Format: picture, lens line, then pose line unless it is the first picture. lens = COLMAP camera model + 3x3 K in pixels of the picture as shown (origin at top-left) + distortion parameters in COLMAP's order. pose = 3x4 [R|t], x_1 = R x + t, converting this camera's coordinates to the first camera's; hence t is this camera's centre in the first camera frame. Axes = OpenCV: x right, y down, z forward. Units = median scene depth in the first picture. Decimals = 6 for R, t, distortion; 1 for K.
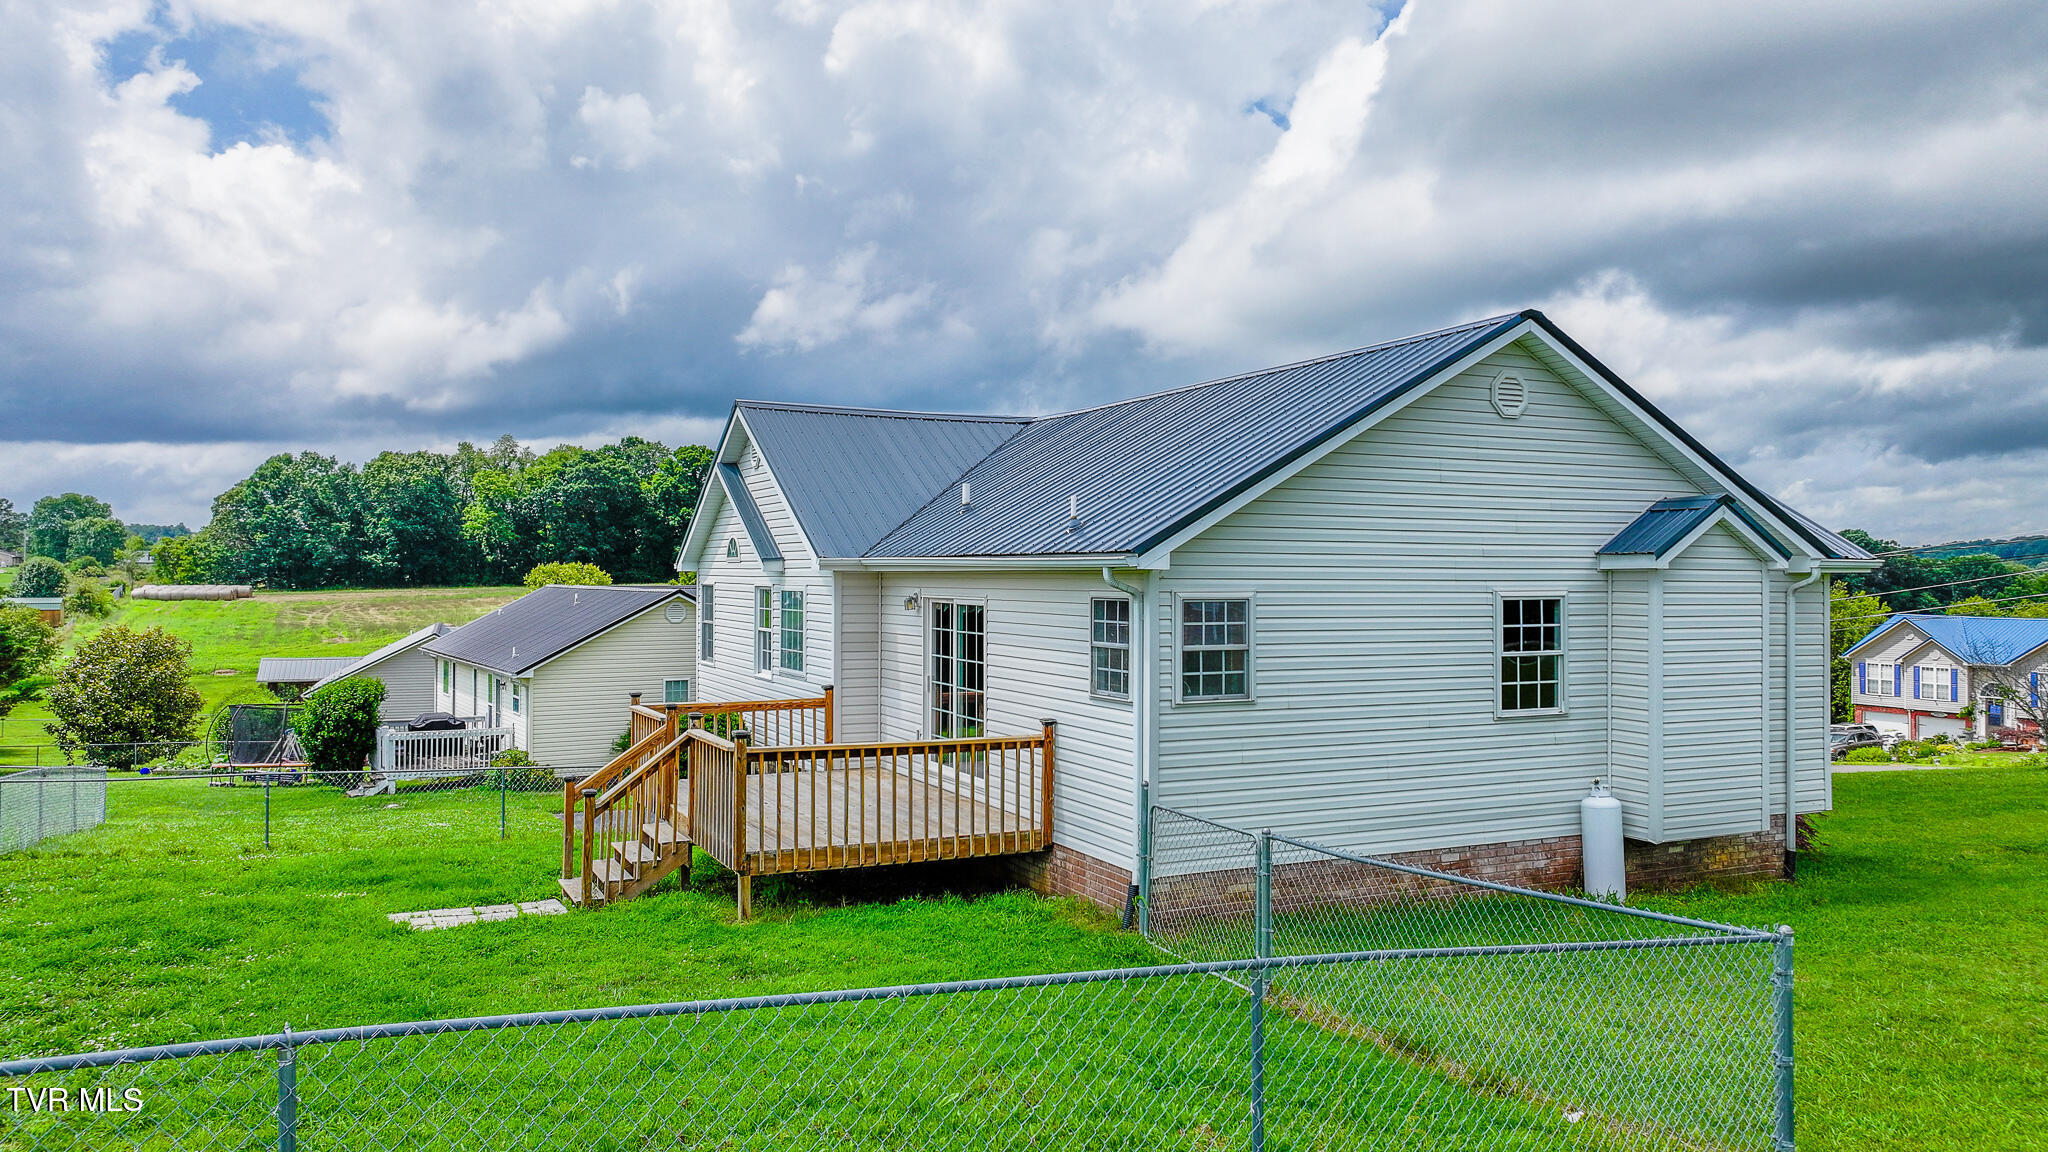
lens RADIAL K [[1456.6, 0, 1024.0], [0, 1456.6, 576.0], [0, 0, 1]] dist [-0.006242, -0.003192]
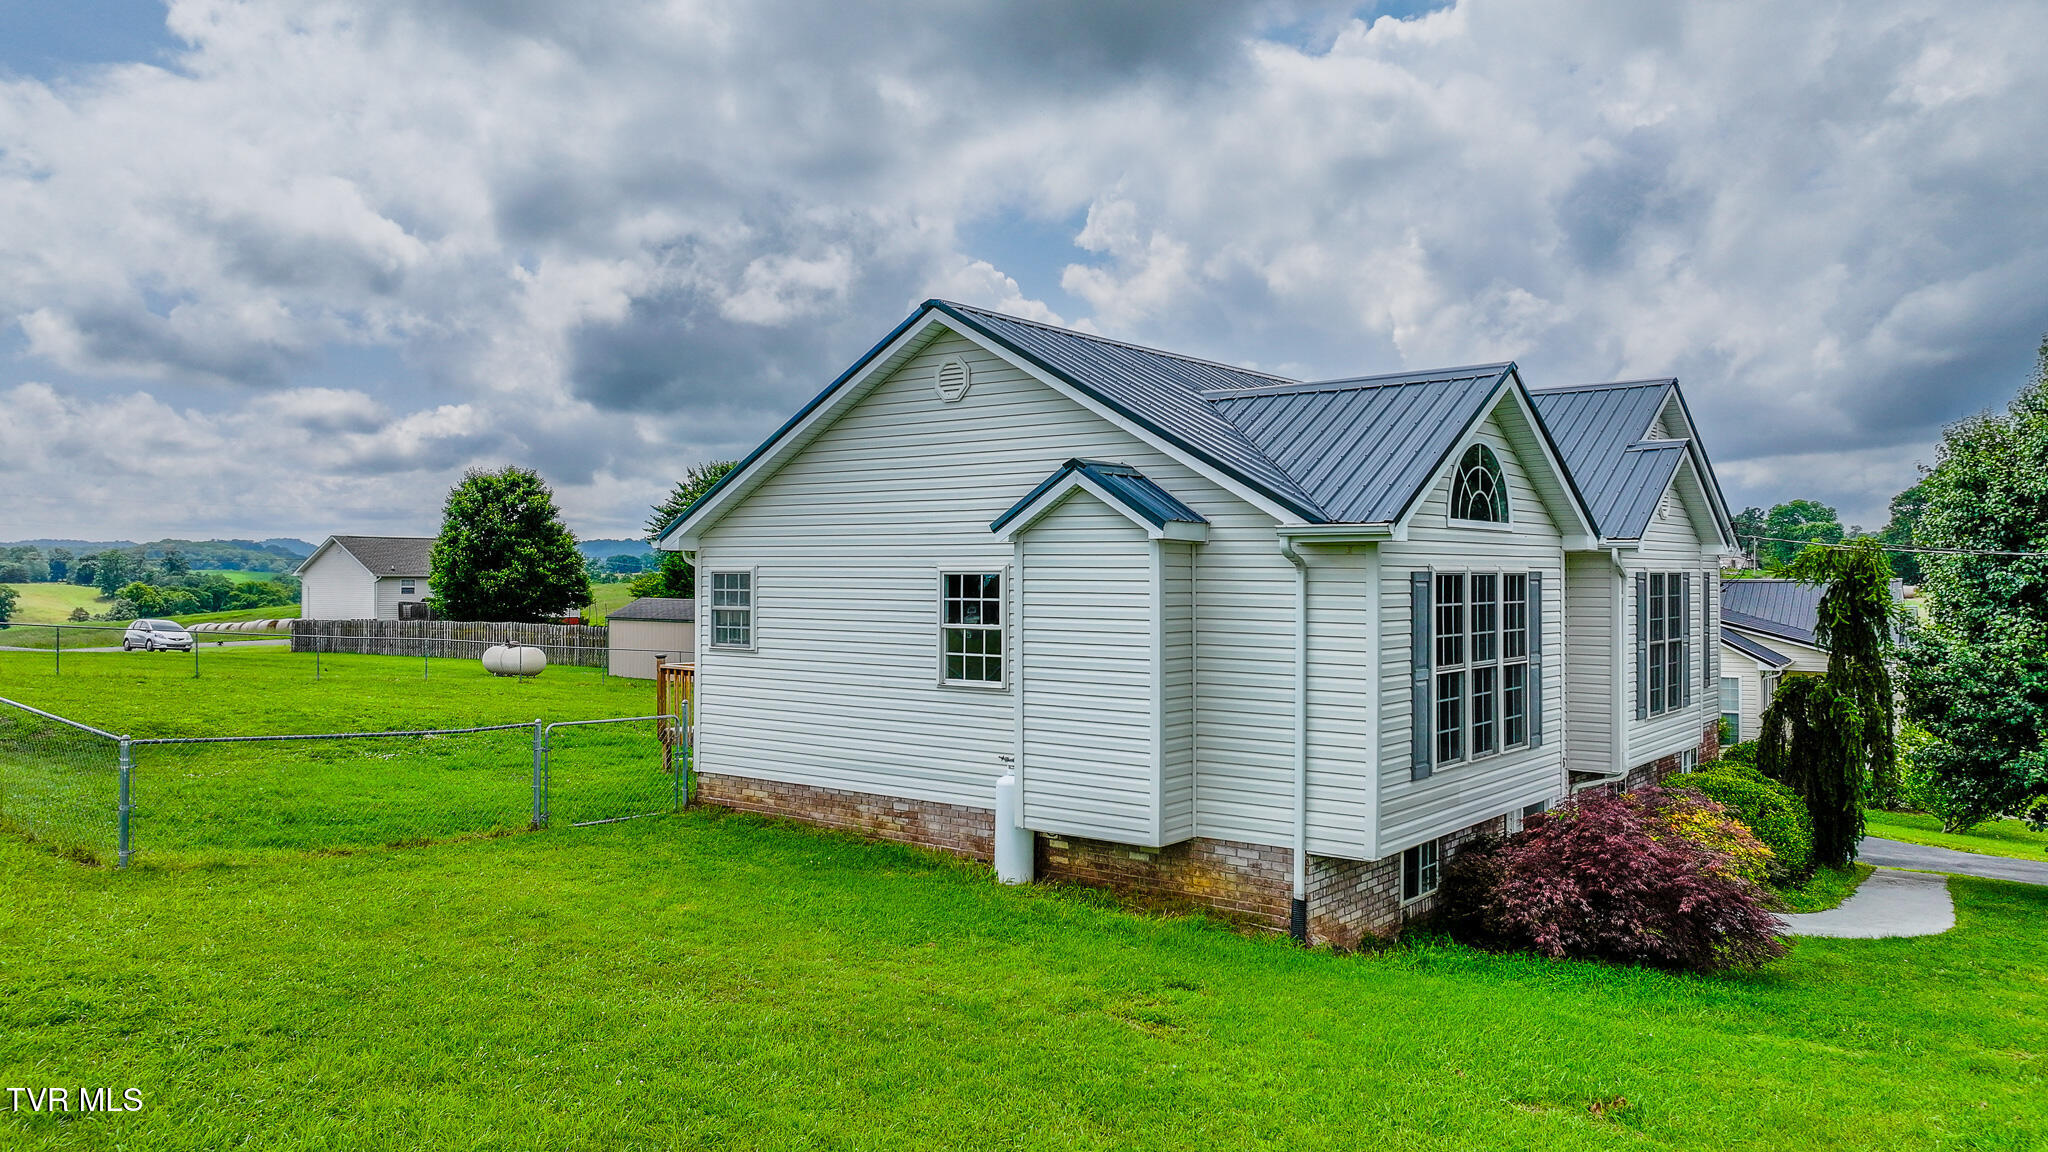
lens RADIAL K [[1456.6, 0, 1024.0], [0, 1456.6, 576.0], [0, 0, 1]] dist [-0.006242, -0.003192]
pose [[0.446043, 0.000129, -0.895012, 1.290725], [-0.001645, 0.999998, -0.000675, 0.018085], [0.895010, 0.001773, 0.446042, 0.573271]]
